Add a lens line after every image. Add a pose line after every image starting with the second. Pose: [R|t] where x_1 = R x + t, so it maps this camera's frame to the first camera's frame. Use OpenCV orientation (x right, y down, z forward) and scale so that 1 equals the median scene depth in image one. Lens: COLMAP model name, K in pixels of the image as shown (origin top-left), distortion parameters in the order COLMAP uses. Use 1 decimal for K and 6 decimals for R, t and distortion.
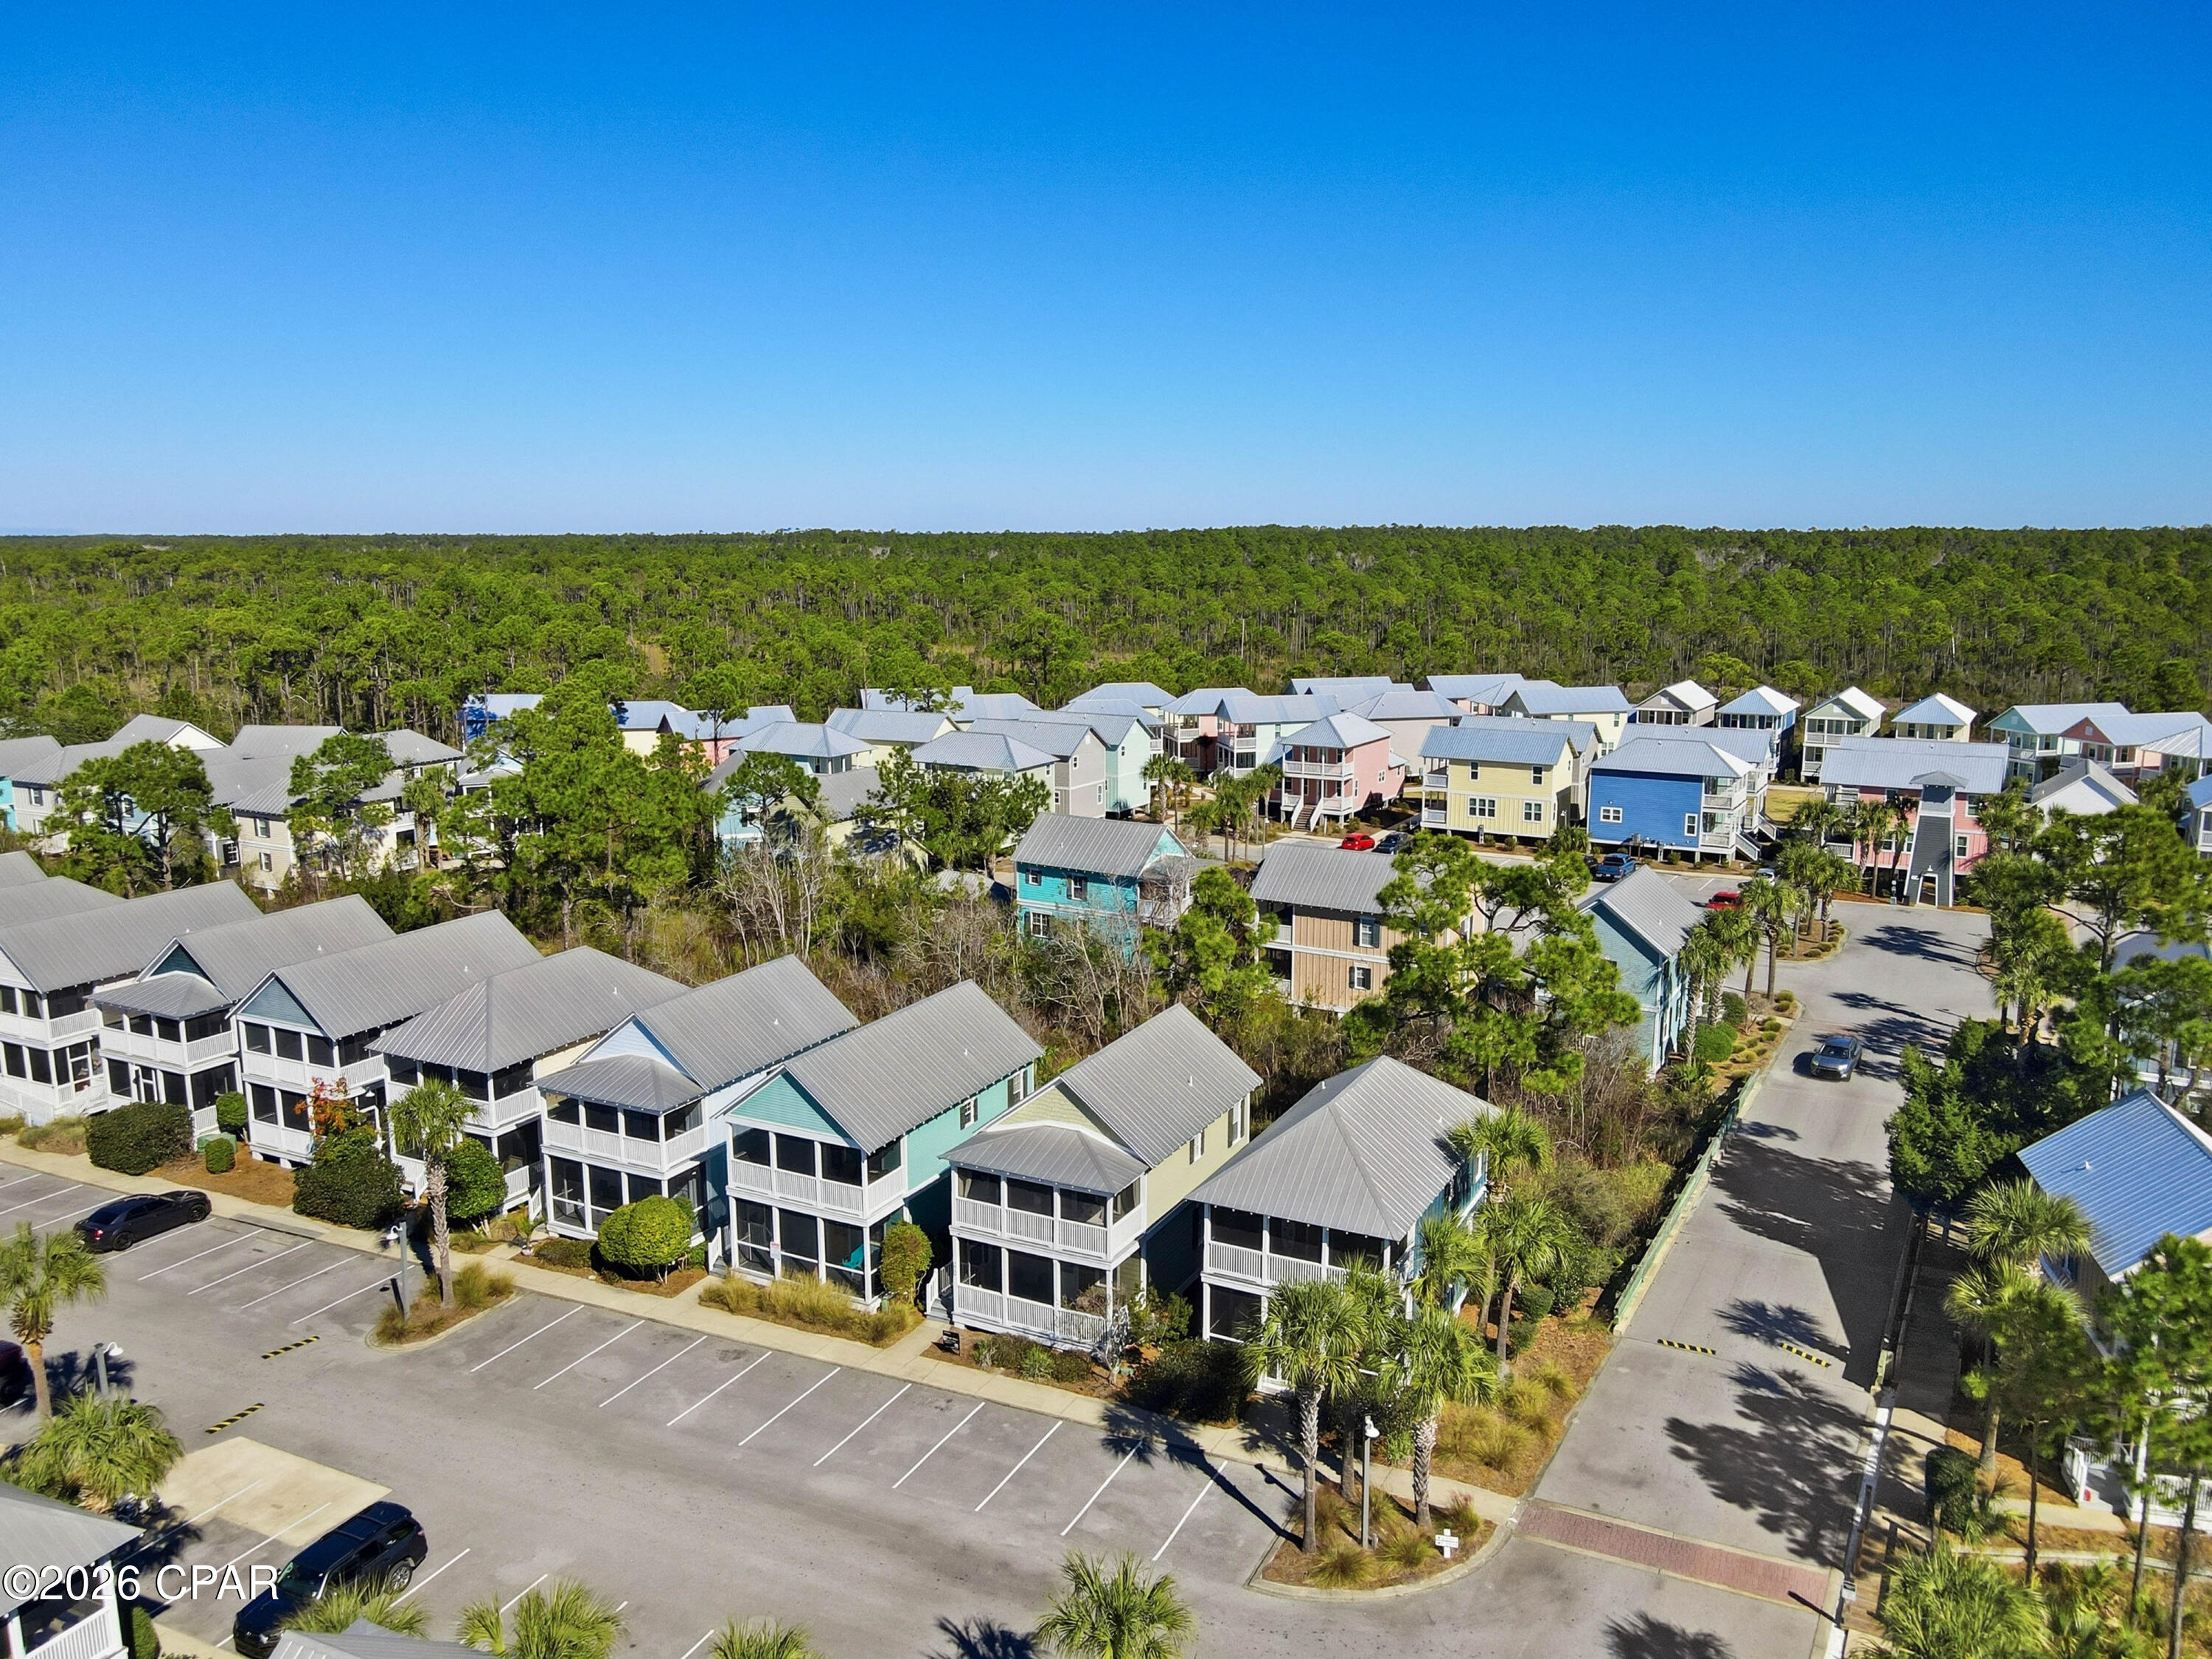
lens RADIAL K [[1673.1, 0, 1106.0], [0, 1673.1, 829.5], [0, 0, 1]] dist [0.006659, 0.011917]
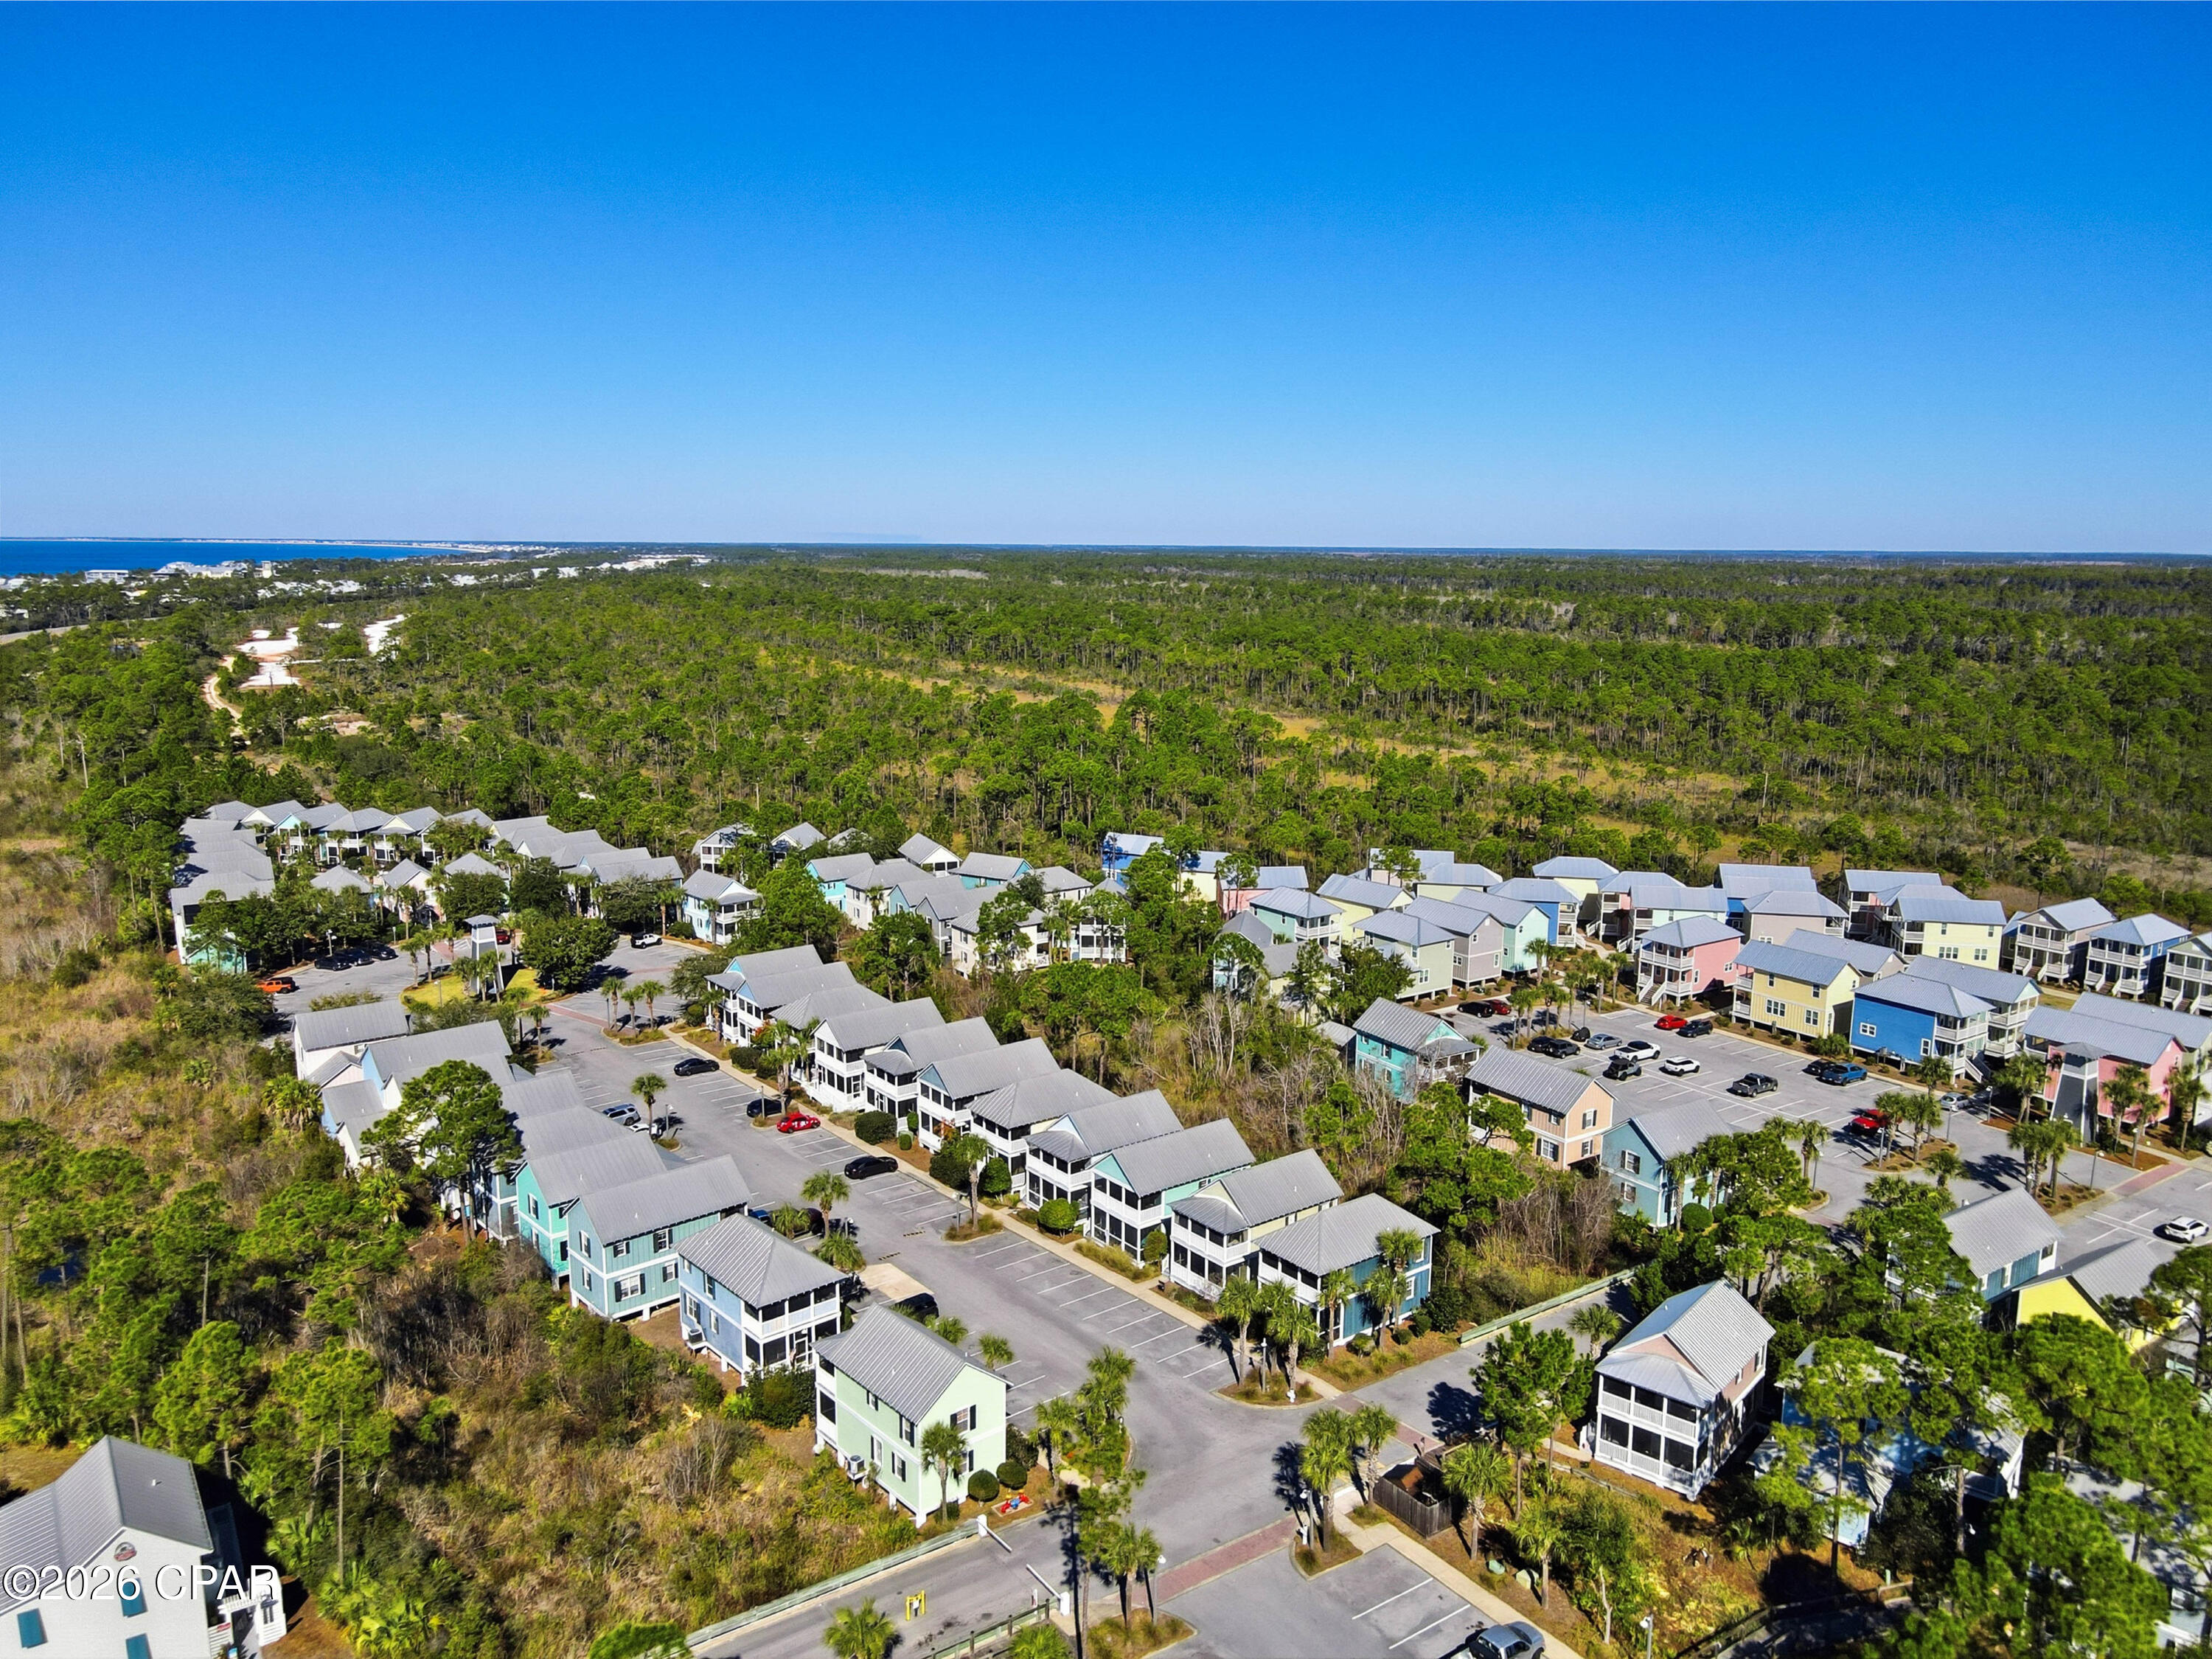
lens RADIAL K [[1673.1, 0, 1106.0], [0, 1673.1, 829.5], [0, 0, 1]] dist [0.006659, 0.011917]
pose [[0.906874, 0.086483, -0.412432, 0.583291], [-0.085720, 0.996111, 0.020390, -0.283758], [0.412592, 0.016863, 0.910760, -0.899007]]
